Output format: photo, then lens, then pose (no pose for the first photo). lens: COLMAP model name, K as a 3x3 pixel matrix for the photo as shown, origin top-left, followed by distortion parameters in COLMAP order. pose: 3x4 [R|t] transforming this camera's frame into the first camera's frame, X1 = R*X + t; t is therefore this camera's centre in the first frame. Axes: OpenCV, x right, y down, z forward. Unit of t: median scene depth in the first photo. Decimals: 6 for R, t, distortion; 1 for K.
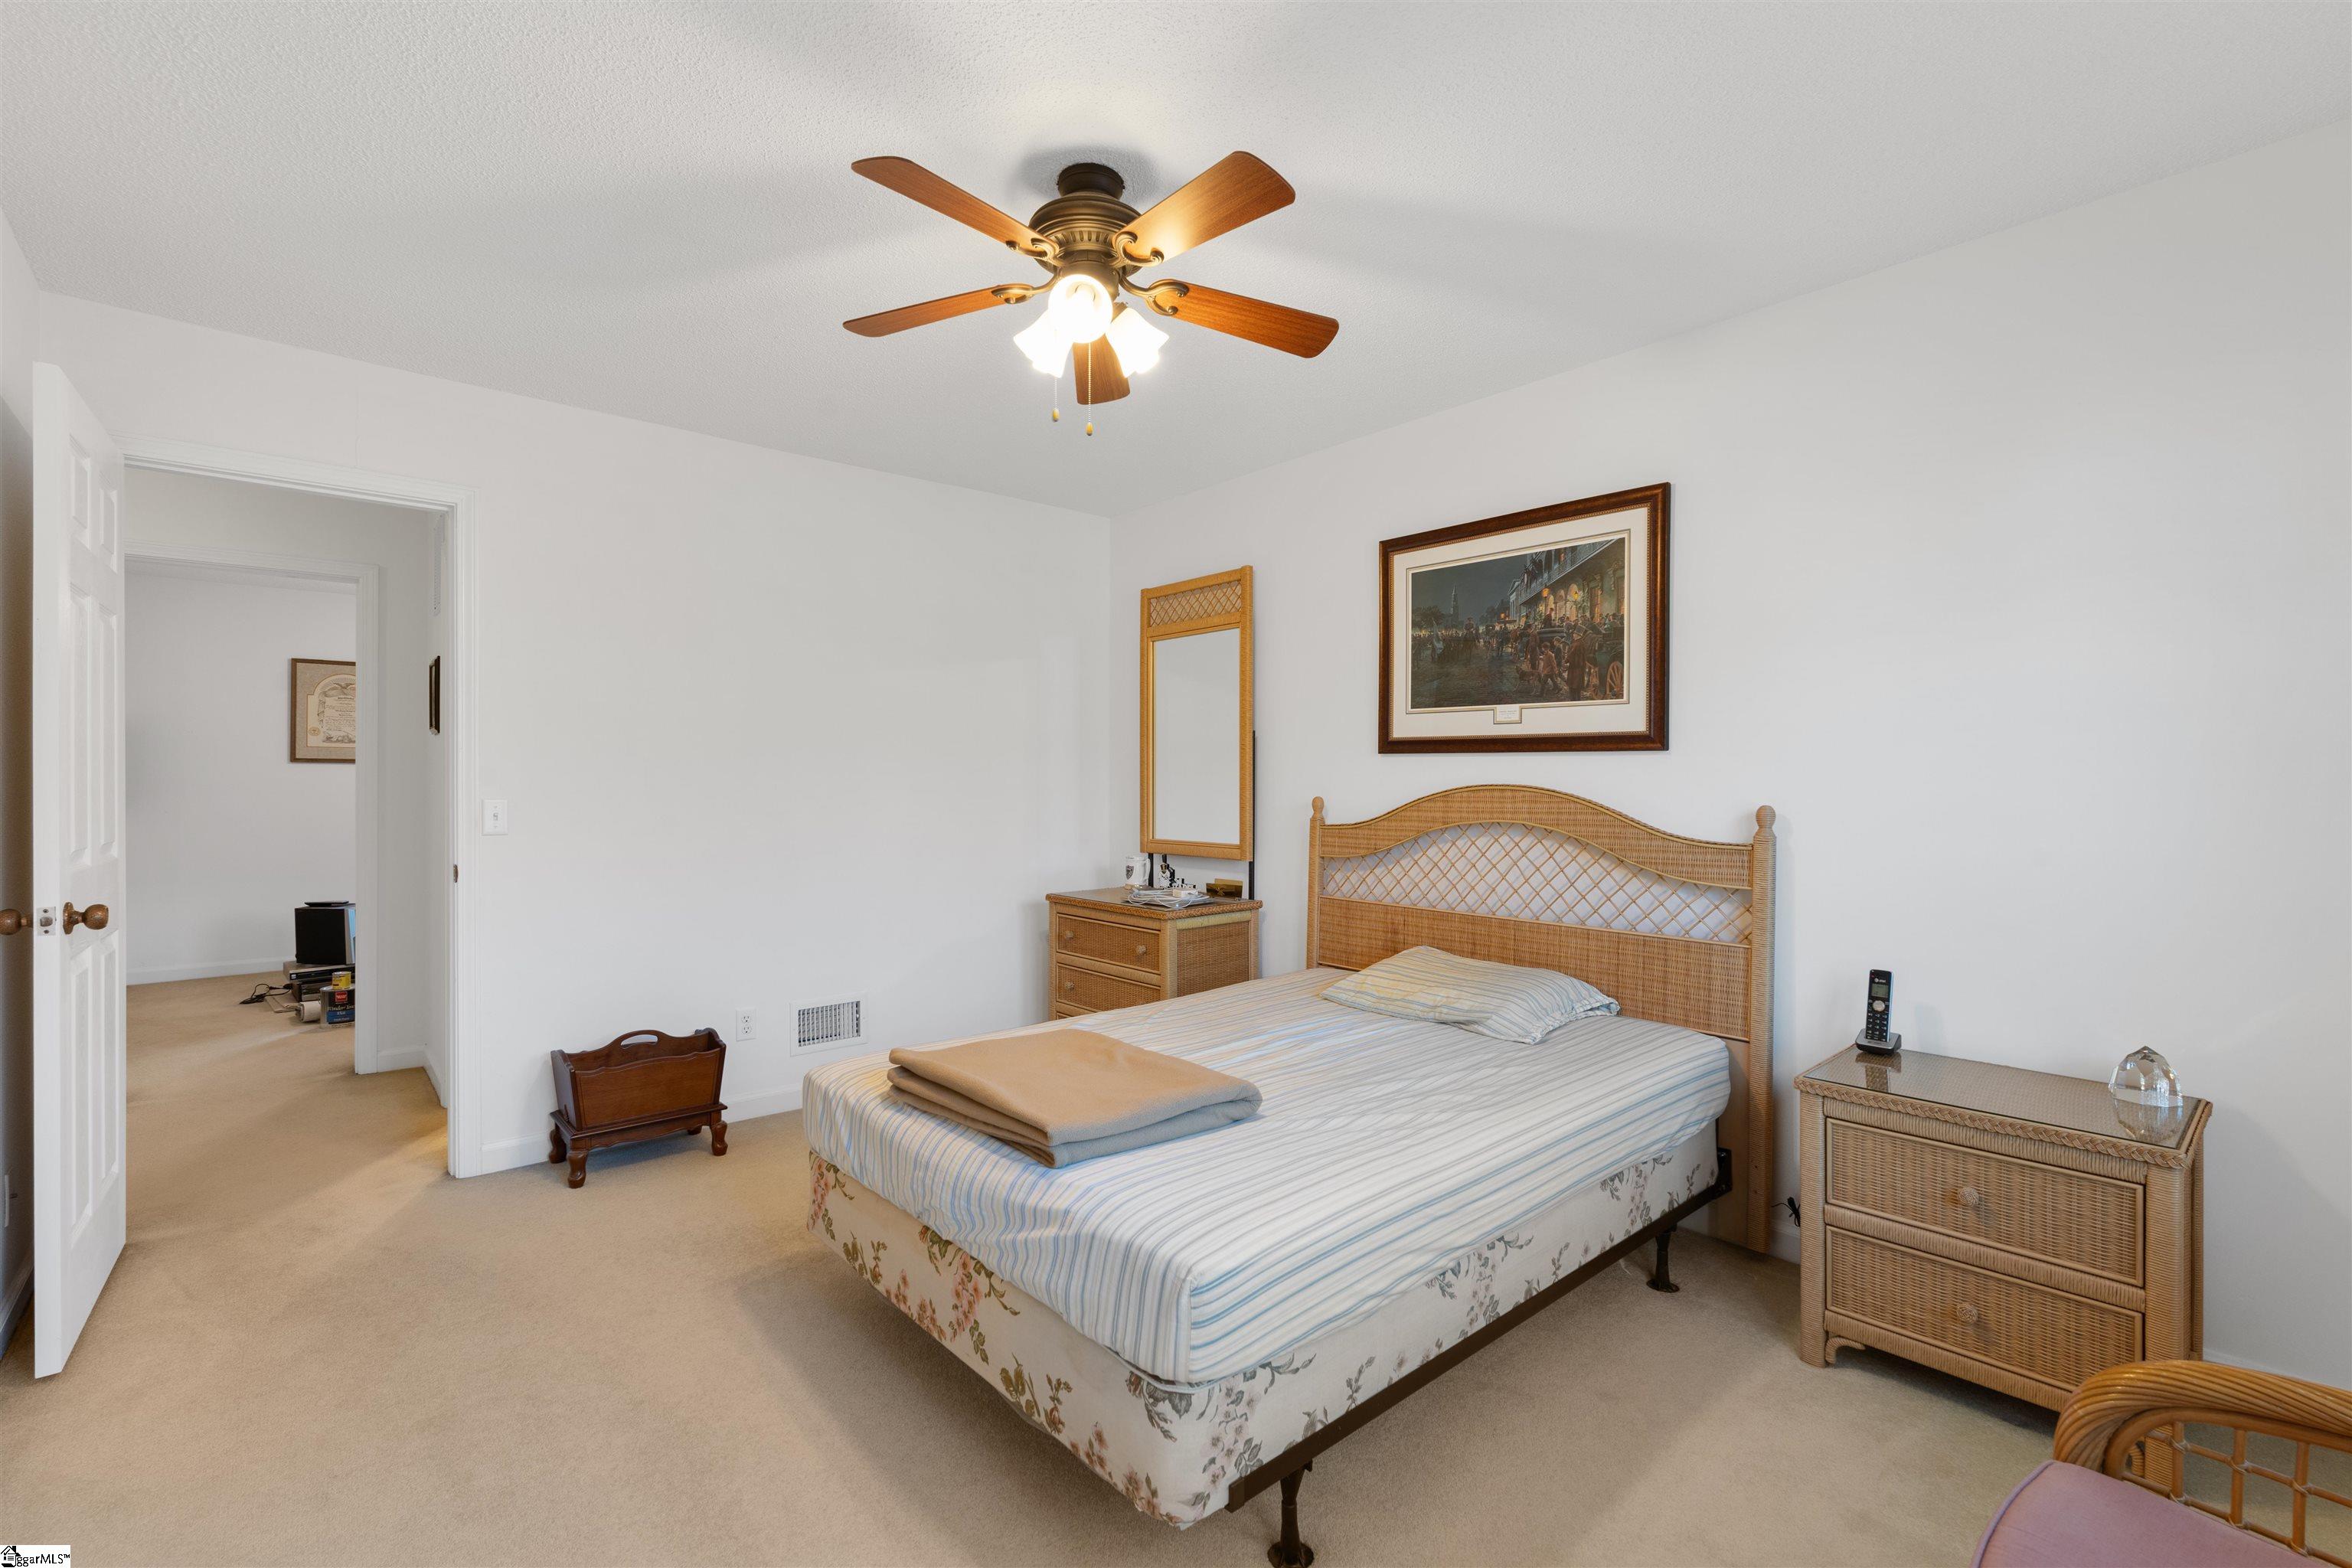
lens RADIAL K [[1010.7, 0, 1175.9], [0, 1010.7, 795.2], [0, 0, 1]] dist [-0.003529, 0.000385]
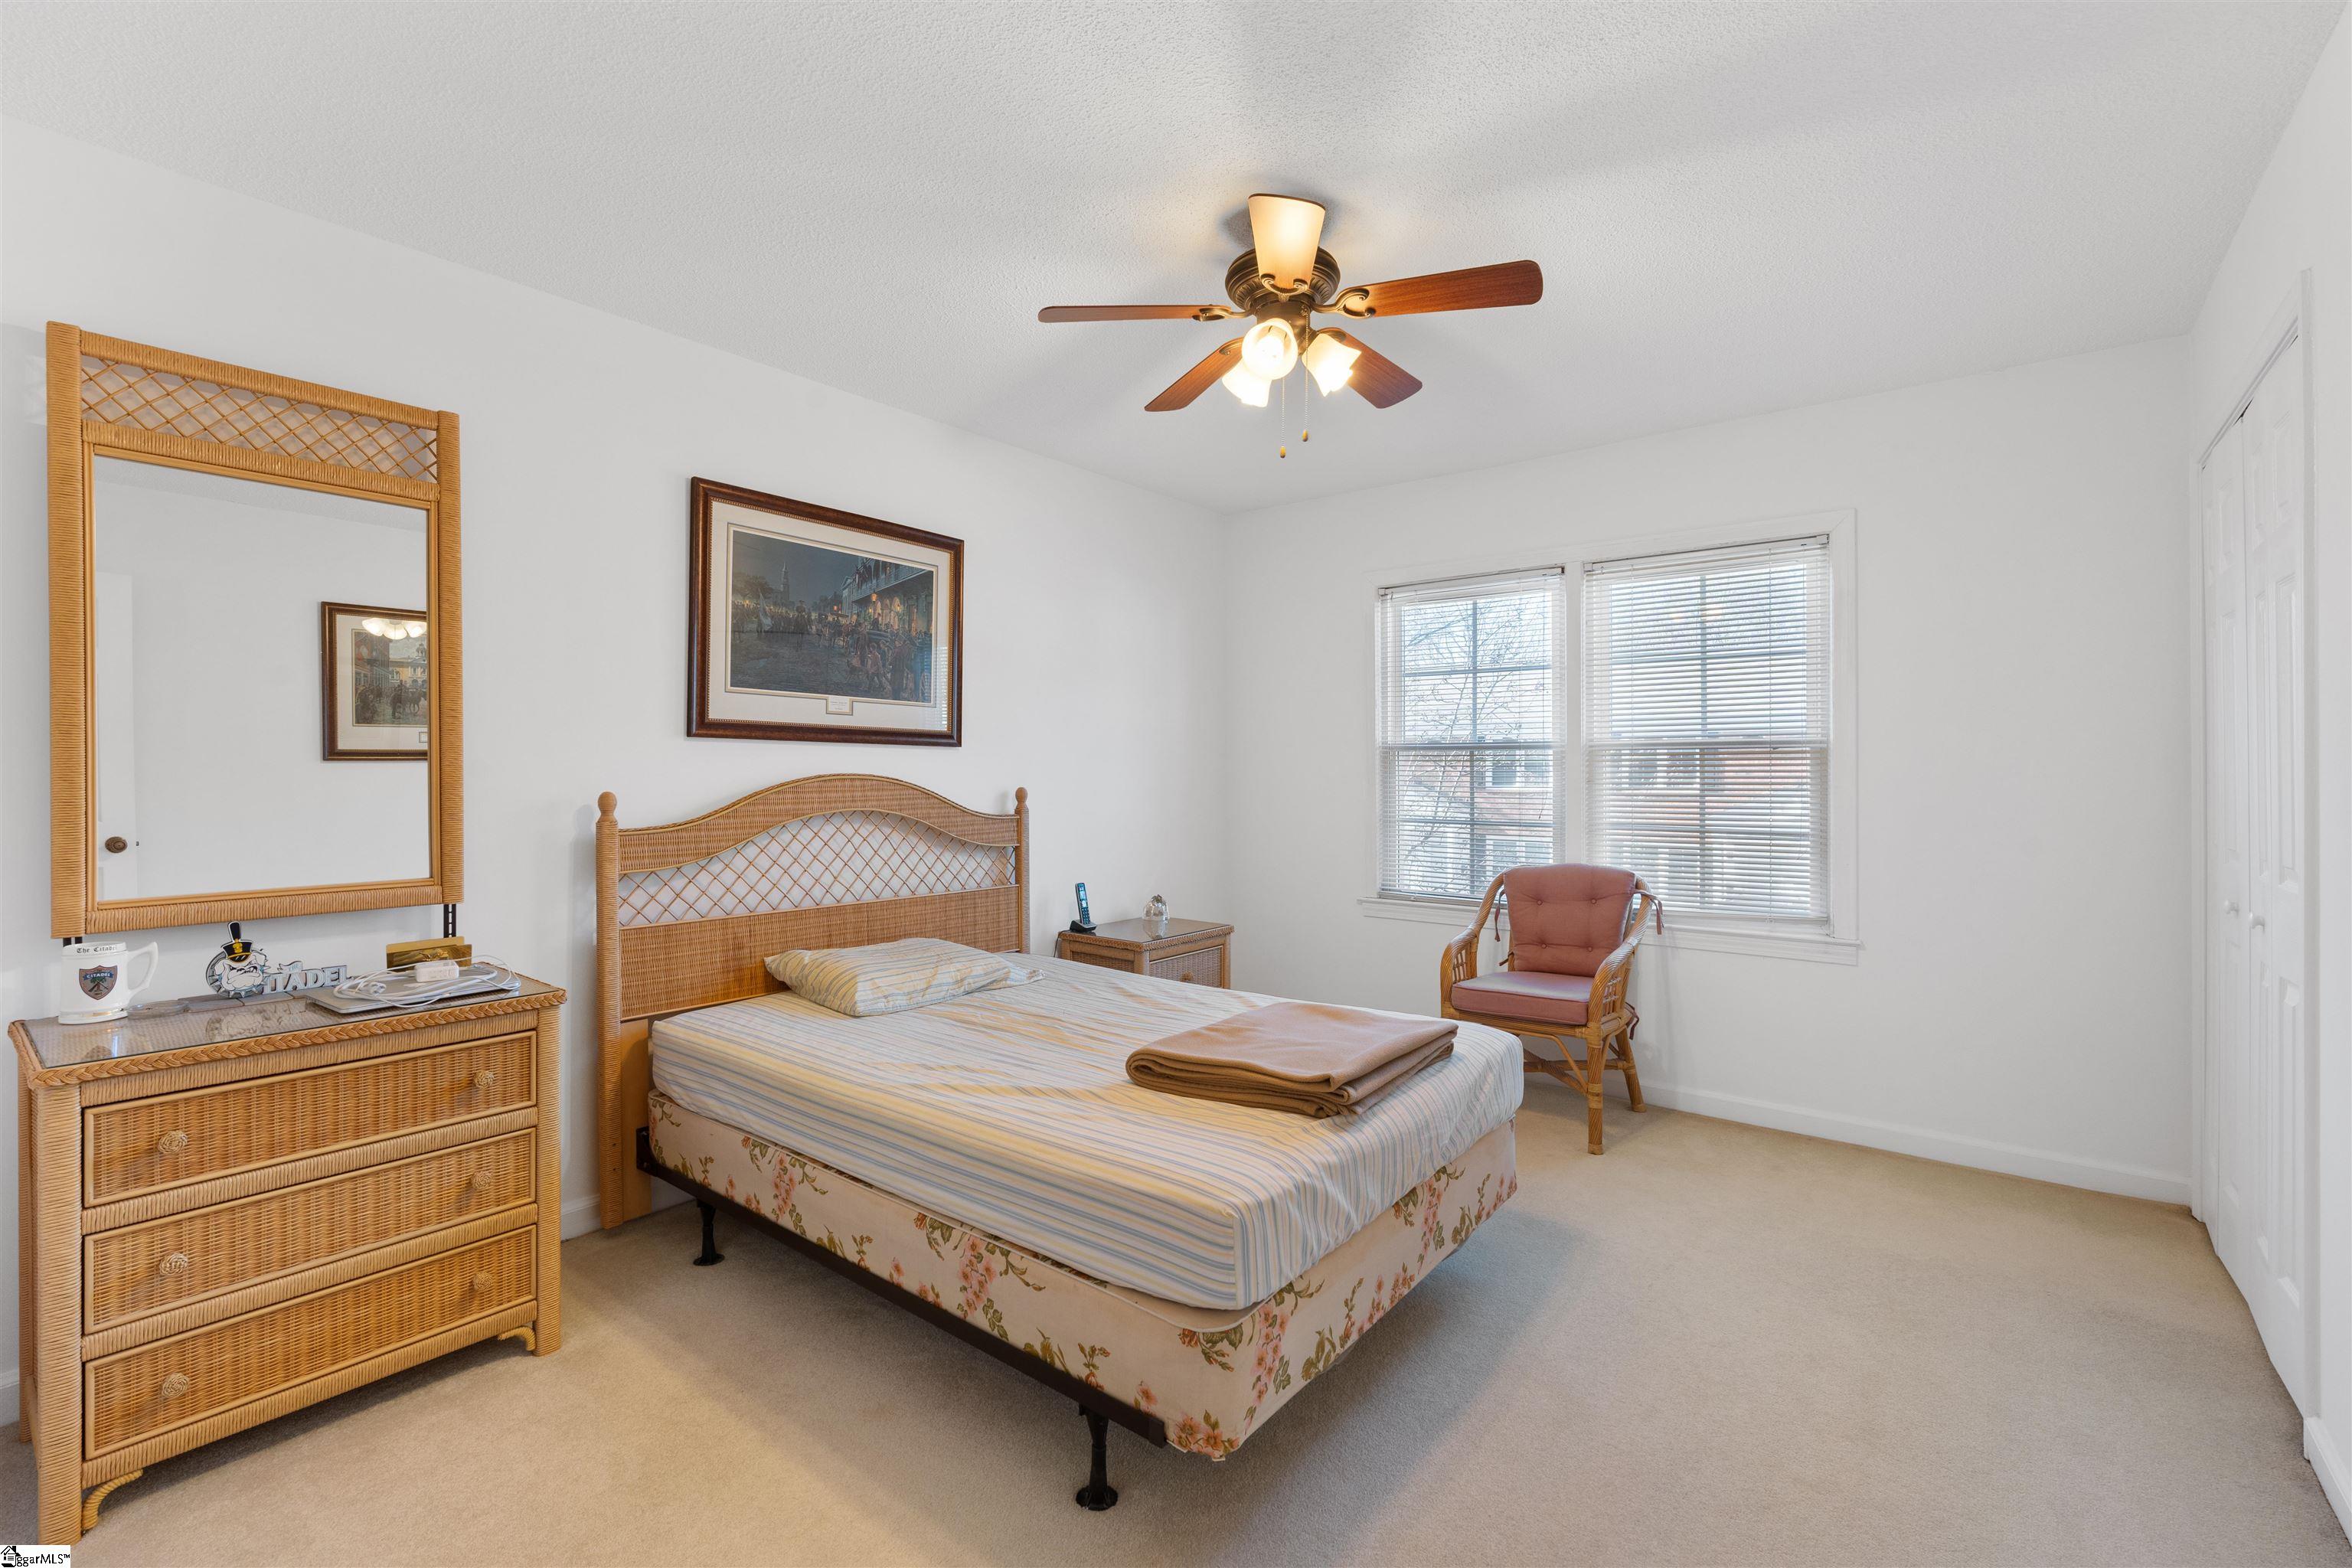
lens RADIAL K [[1010.7, 0, 1177.6], [0, 1010.7, 767.6], [0, 0, 1]] dist [-0.003529, 0.000385]
pose [[-0.162756, 0.008379, 0.986631, -0.747136], [0.019485, 0.999796, -0.005277, -0.005041], [-0.986474, 0.018366, -0.162886, 0.843292]]
